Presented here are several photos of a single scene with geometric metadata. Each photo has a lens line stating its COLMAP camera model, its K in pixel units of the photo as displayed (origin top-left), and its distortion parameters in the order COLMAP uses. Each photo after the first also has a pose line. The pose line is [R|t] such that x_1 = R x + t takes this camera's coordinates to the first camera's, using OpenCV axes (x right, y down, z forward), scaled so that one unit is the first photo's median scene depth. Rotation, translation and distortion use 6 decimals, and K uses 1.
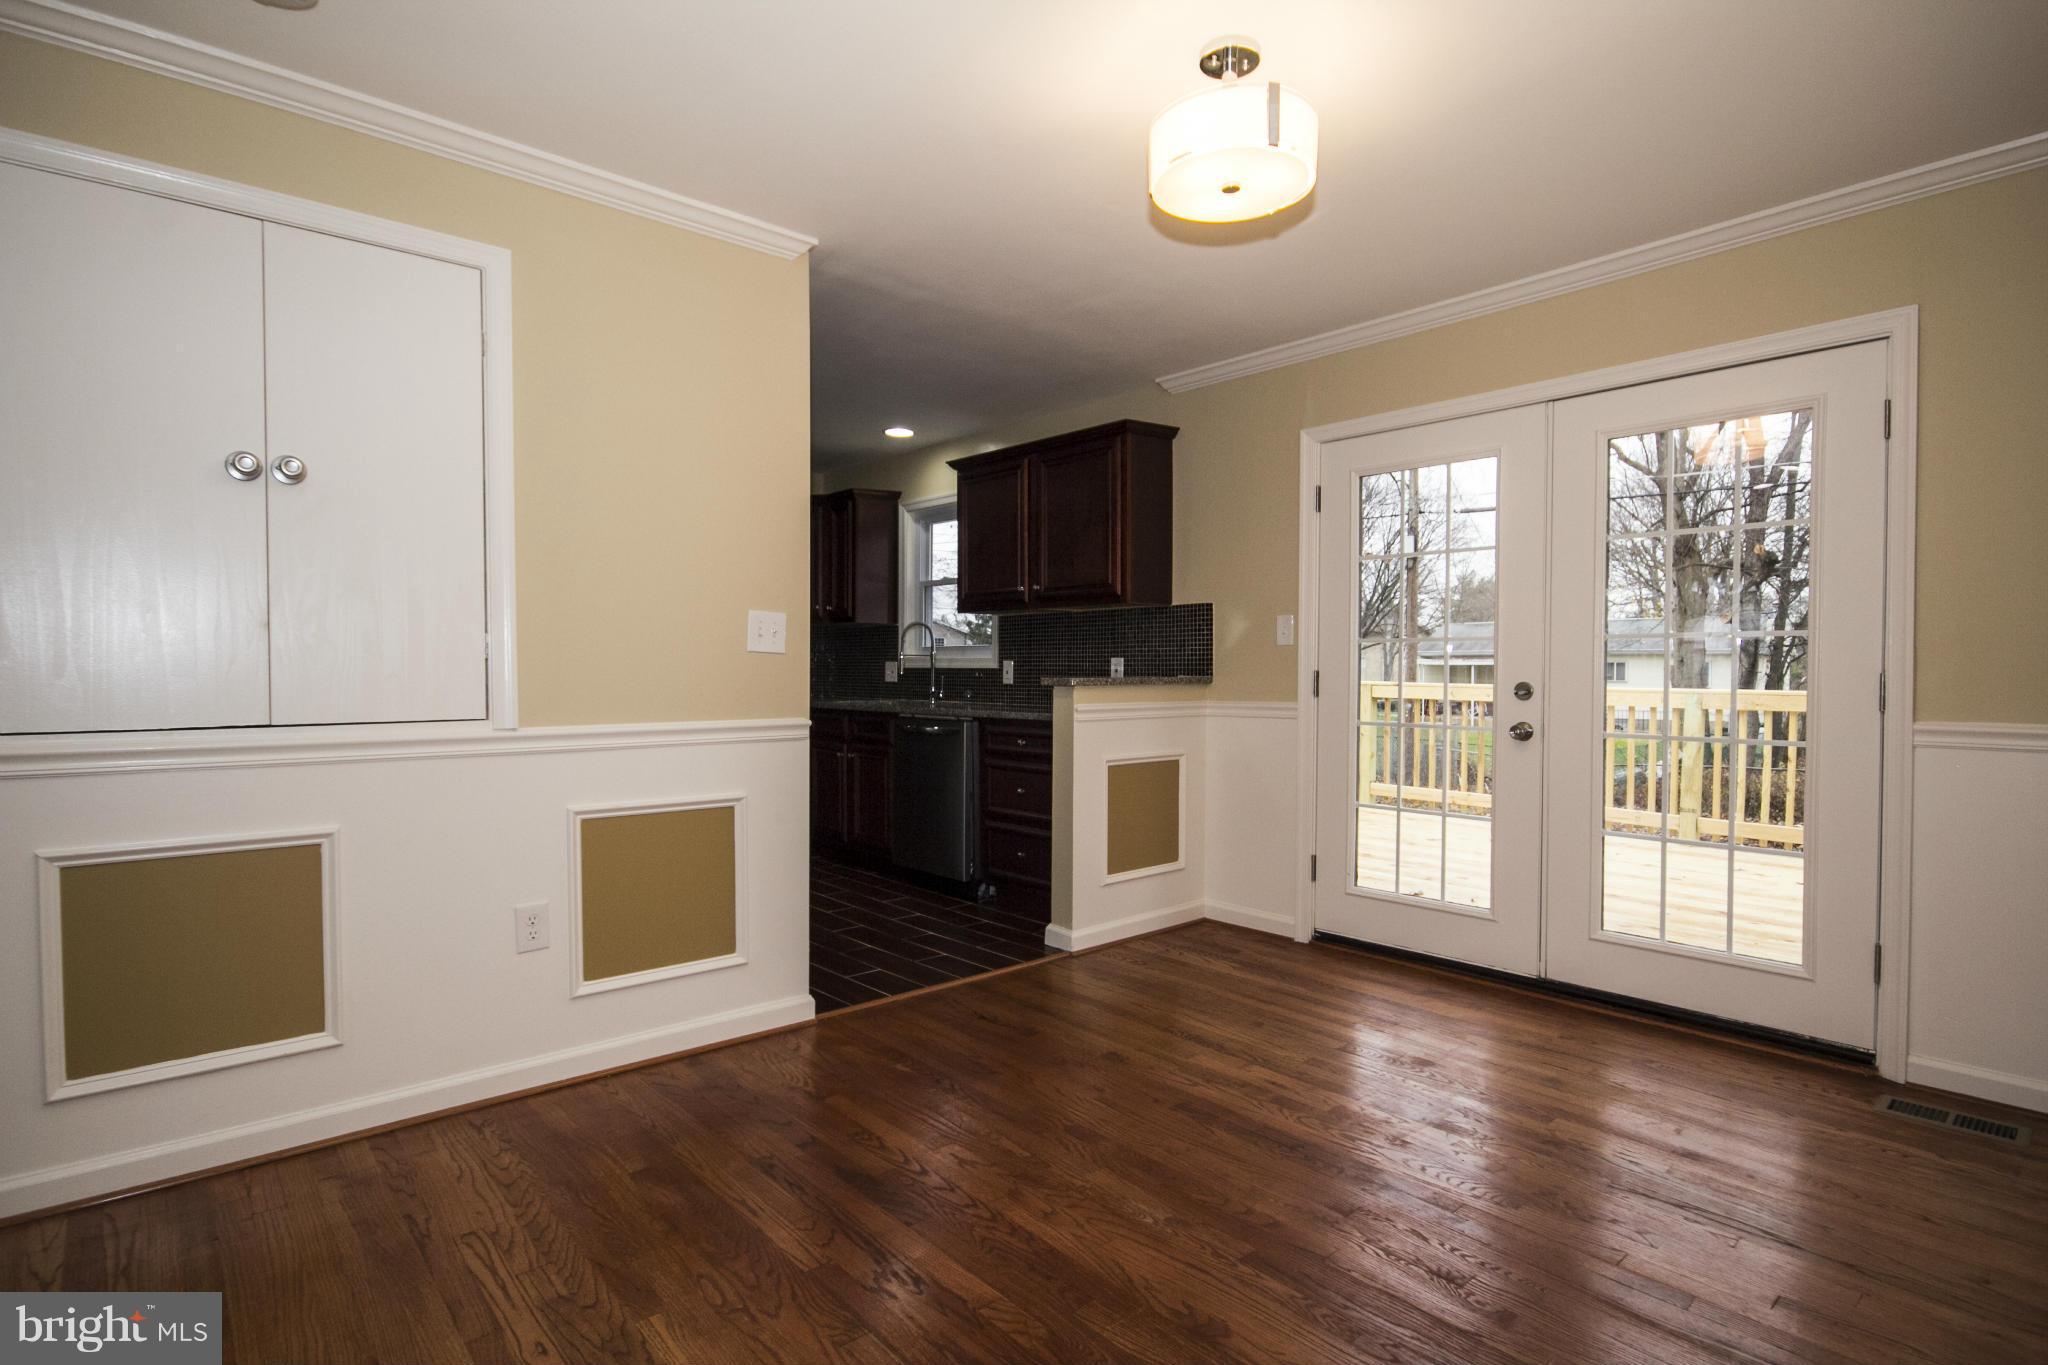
lens RADIAL K [[1034.7, 0, 1024.8], [0, 1034.7, 676.9], [0, 0, 1]] dist [-0.010436, 0.006651]
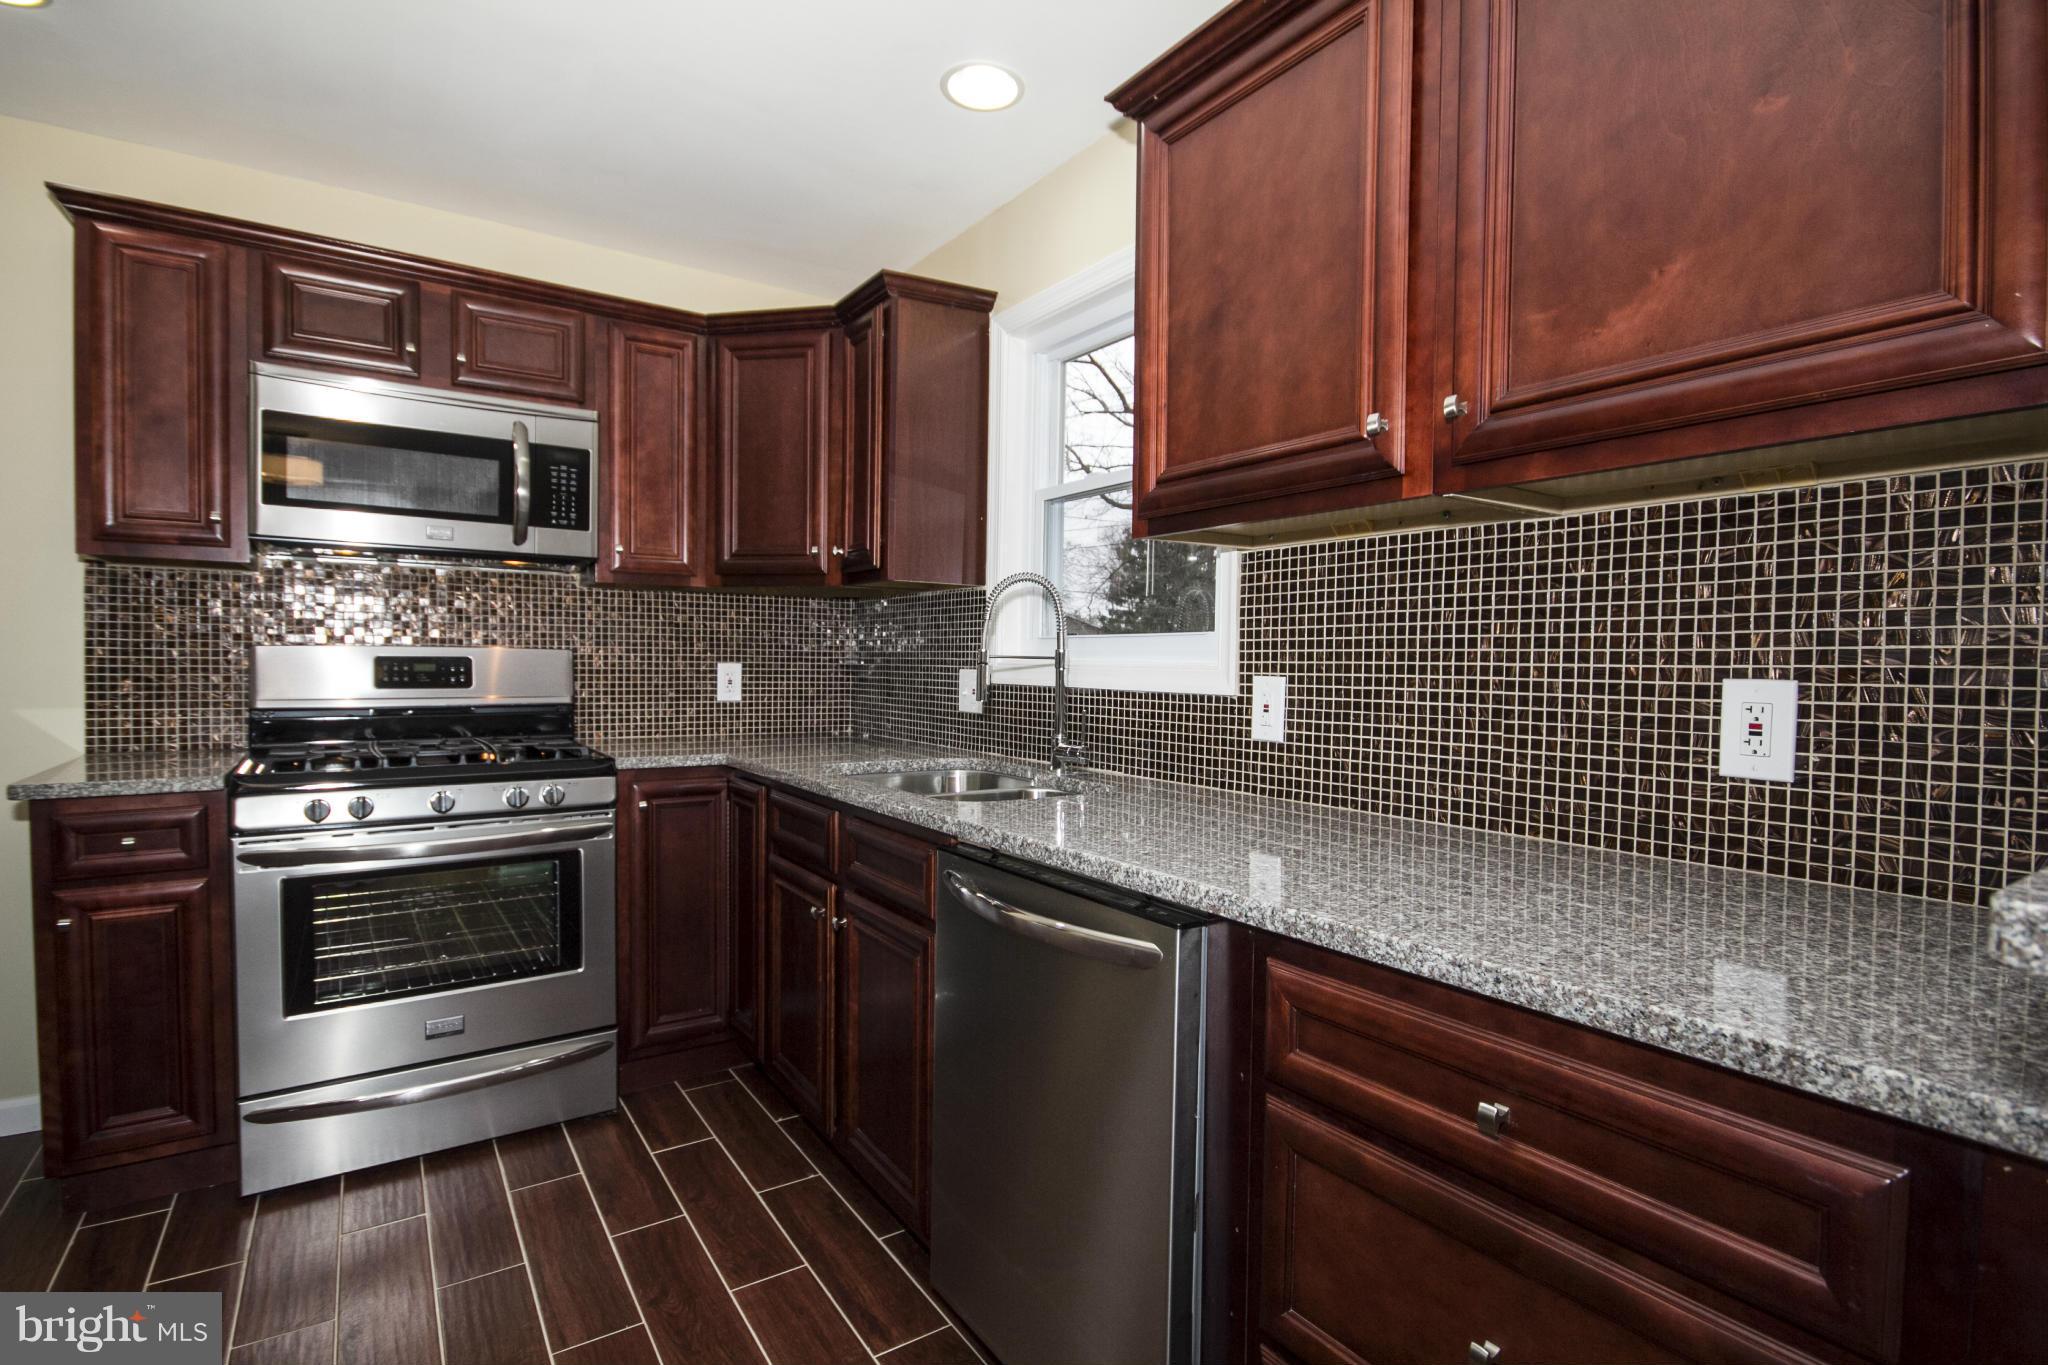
lens RADIAL K [[988.9, 0, 1023.9], [0, 988.9, 687.0], [0, 0, 1]] dist [-0.001398, -0.004790]
pose [[0.991632, 0.014873, -0.128234, -0.076939], [-0.012984, 0.999795, 0.015553, -0.022064], [0.128439, -0.013758, 0.991622, 0.891779]]
